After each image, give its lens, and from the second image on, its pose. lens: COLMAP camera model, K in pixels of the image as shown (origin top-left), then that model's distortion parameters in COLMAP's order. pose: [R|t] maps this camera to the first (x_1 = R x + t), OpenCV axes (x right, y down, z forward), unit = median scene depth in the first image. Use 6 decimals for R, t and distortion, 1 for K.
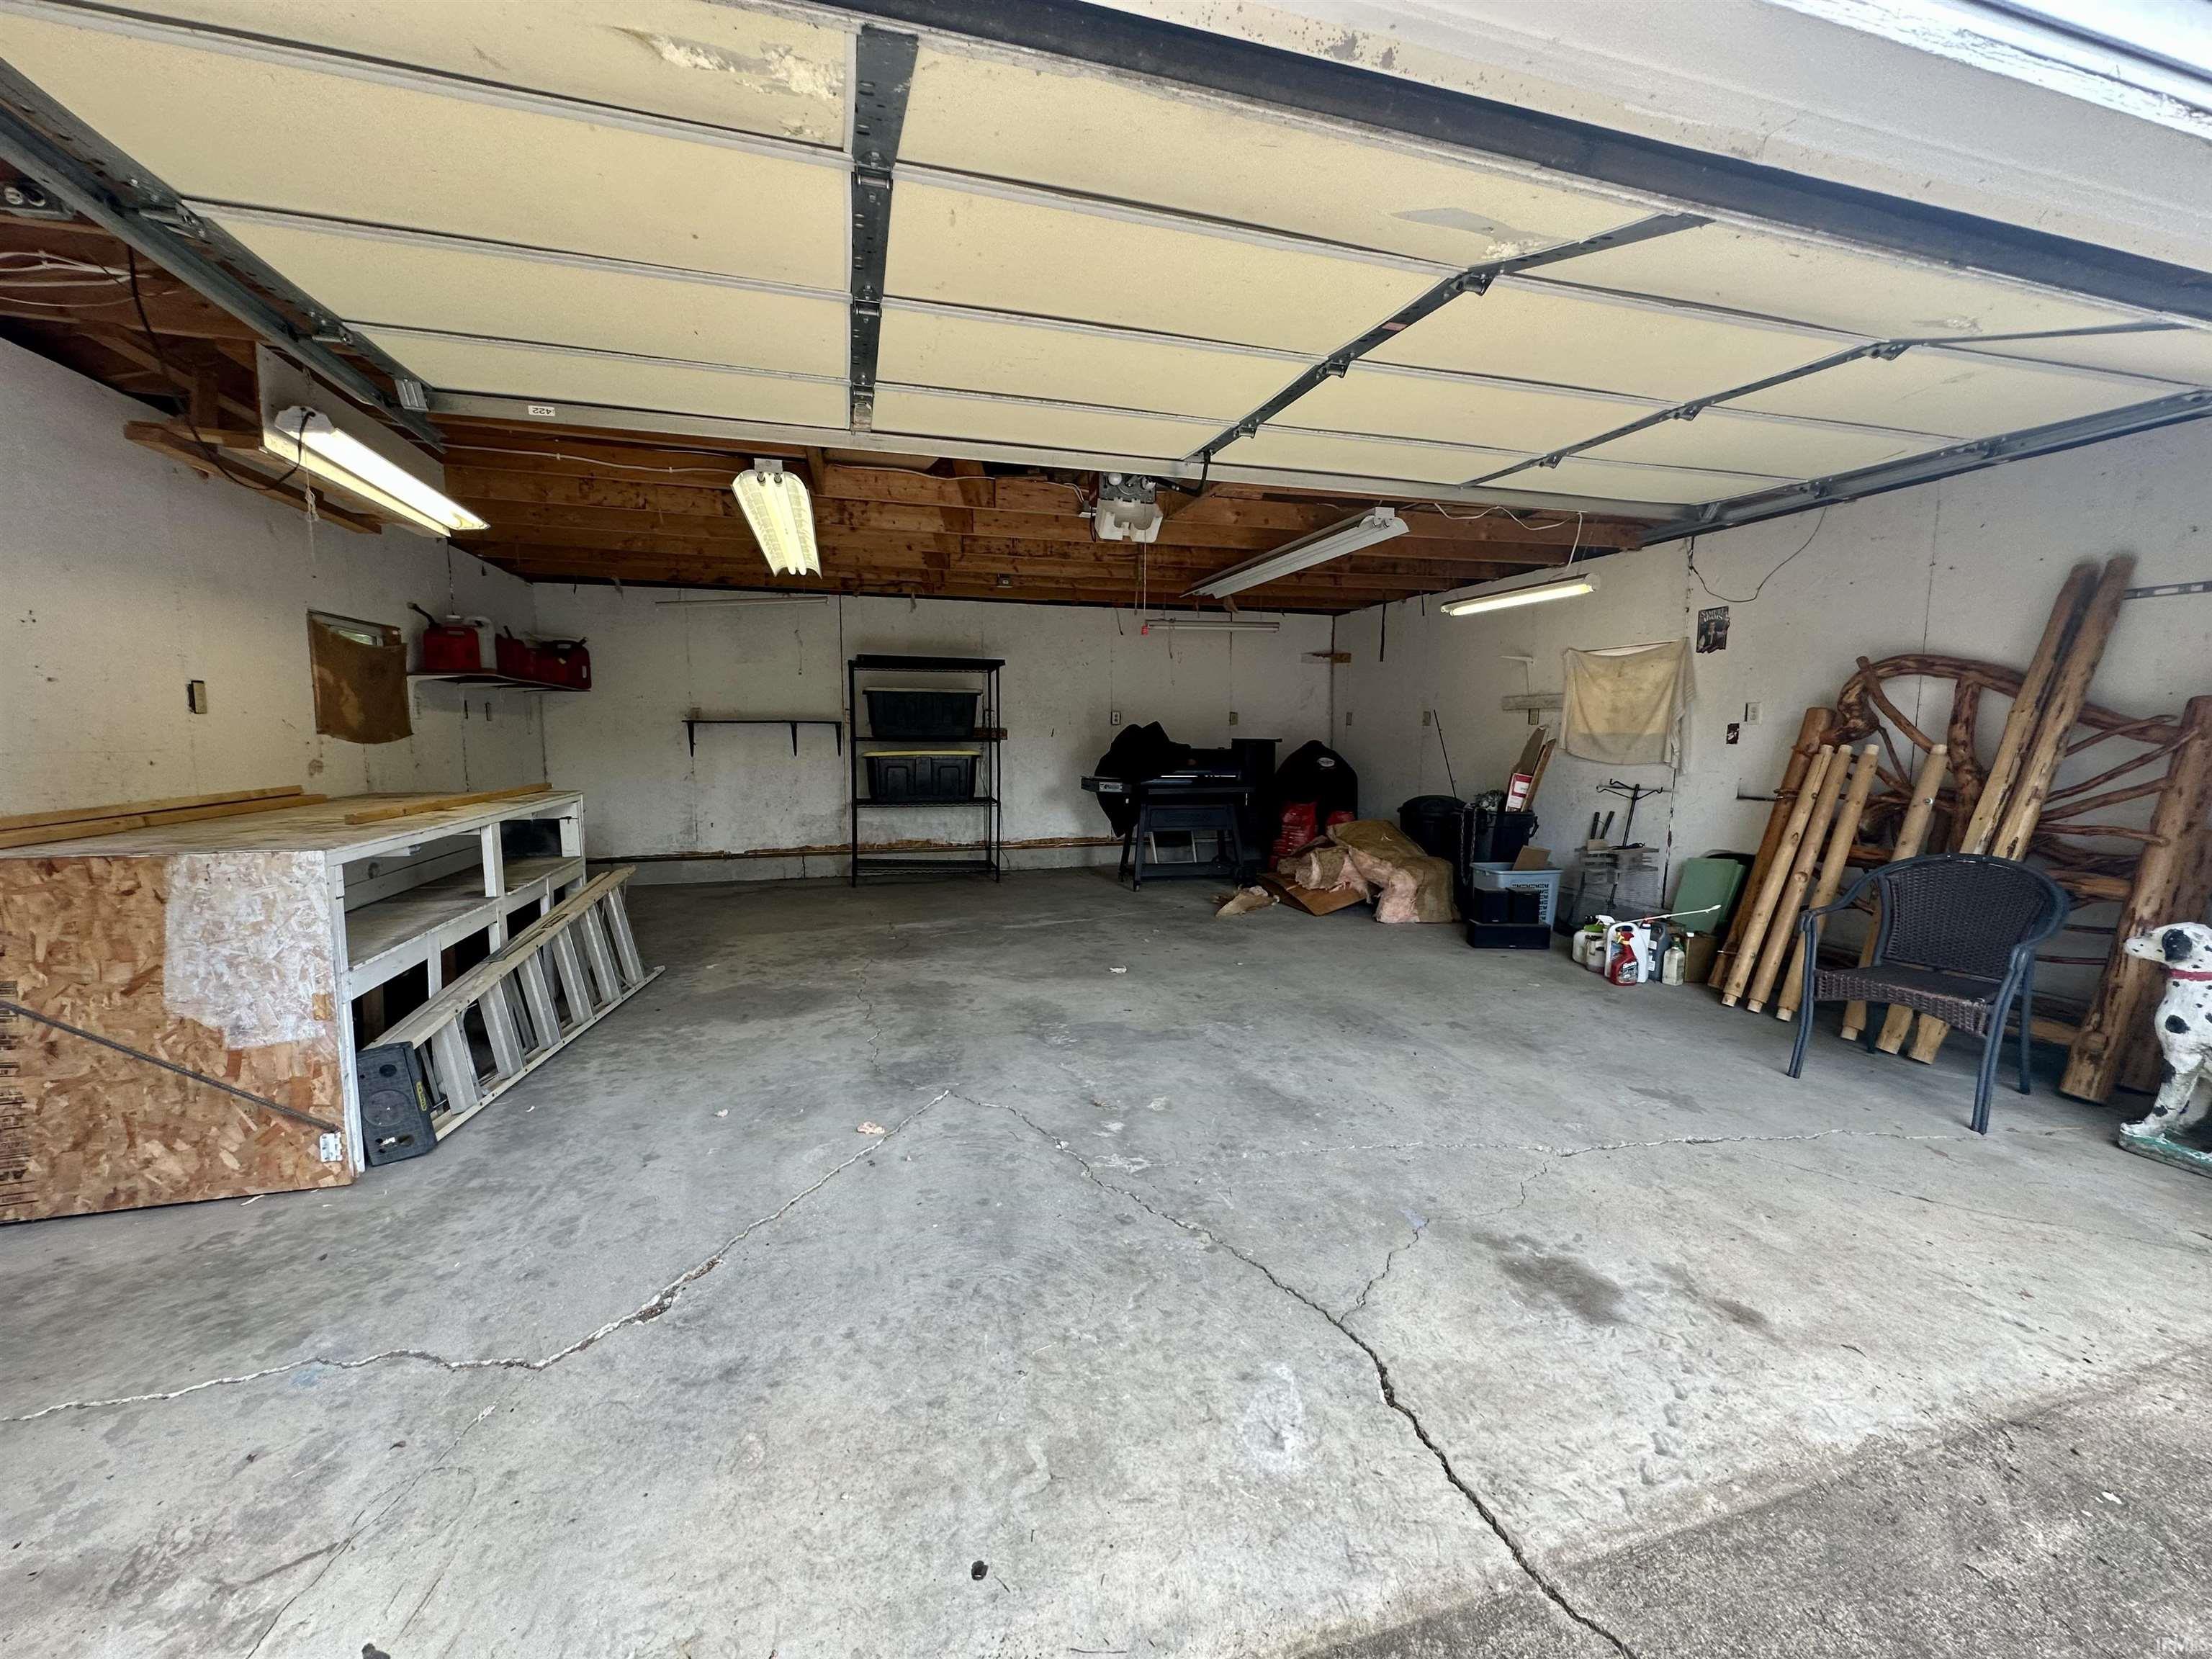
lens RADIAL K [[877.7, 0, 1106.0], [0, 877.7, 826.5], [0, 0, 1]] dist [-0.001063, 0.000026]
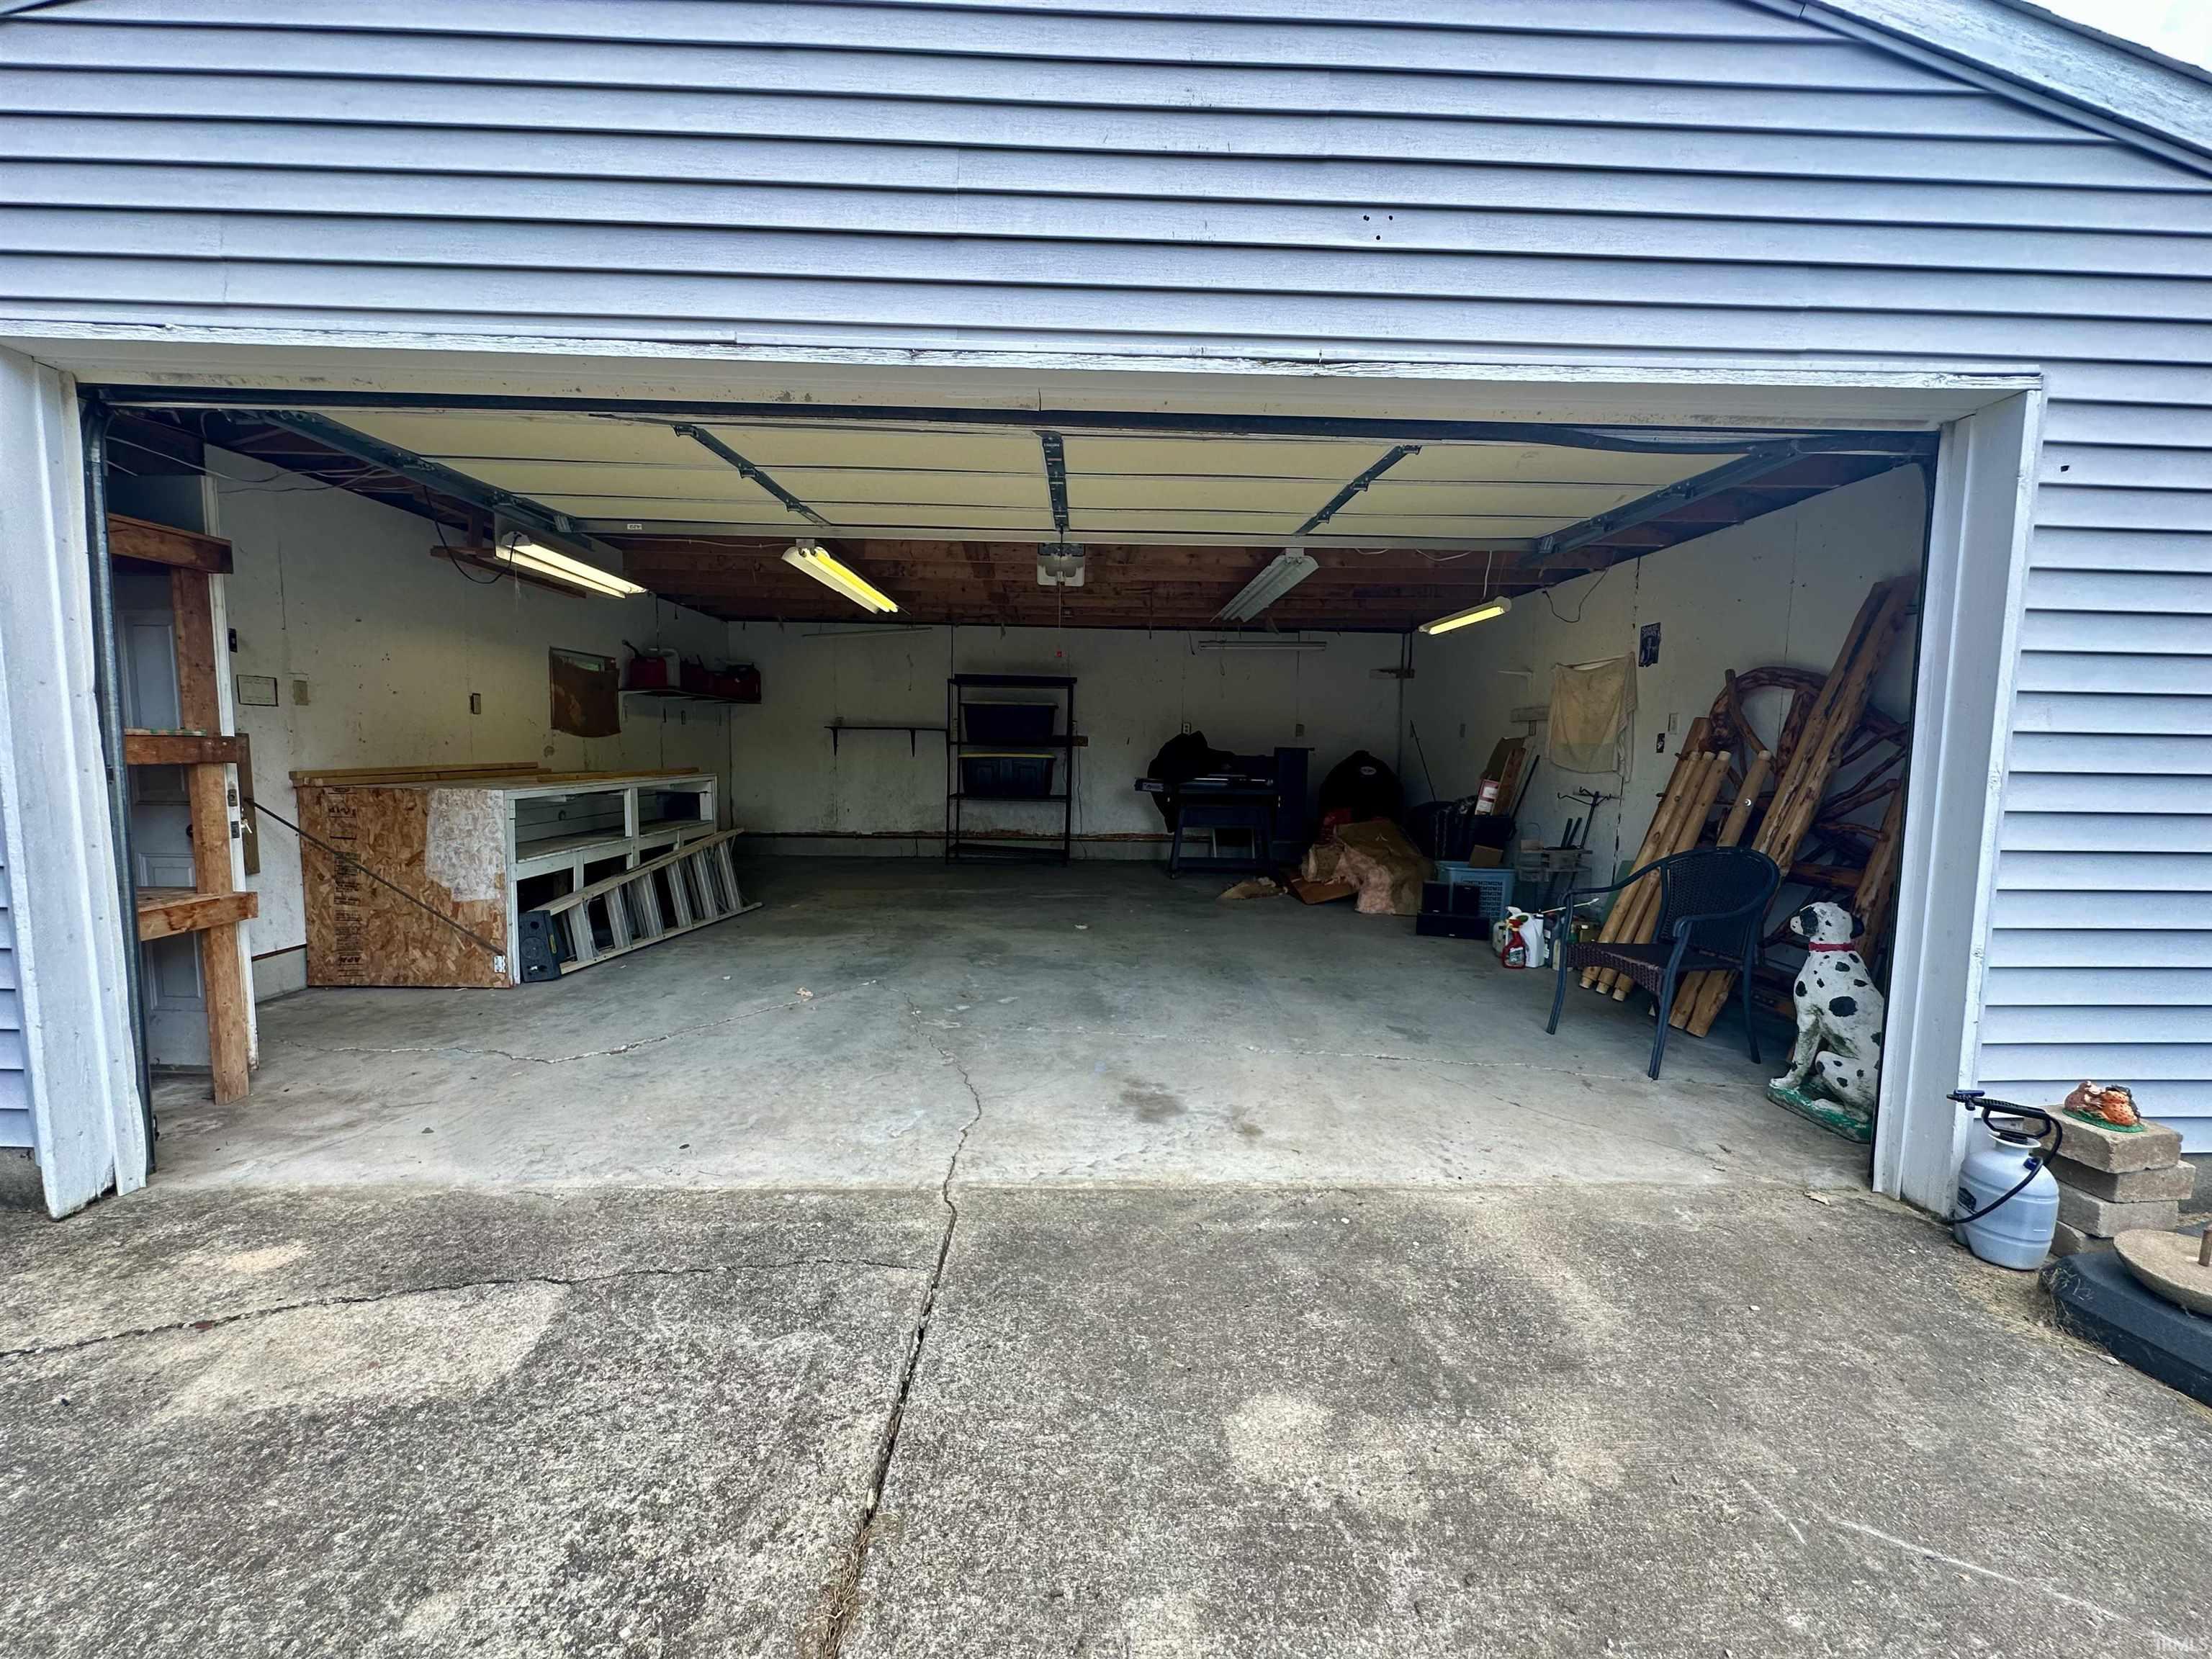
lens RADIAL K [[877.7, 0, 1105.1], [0, 877.7, 827.0], [0, 0, 1]] dist [-0.001063, 0.000026]
pose [[0.967413, 0.036213, -0.250600, 0.470029], [-0.040859, 0.999076, -0.013359, 0.050593], [0.249885, 0.023163, 0.967998, -0.255791]]
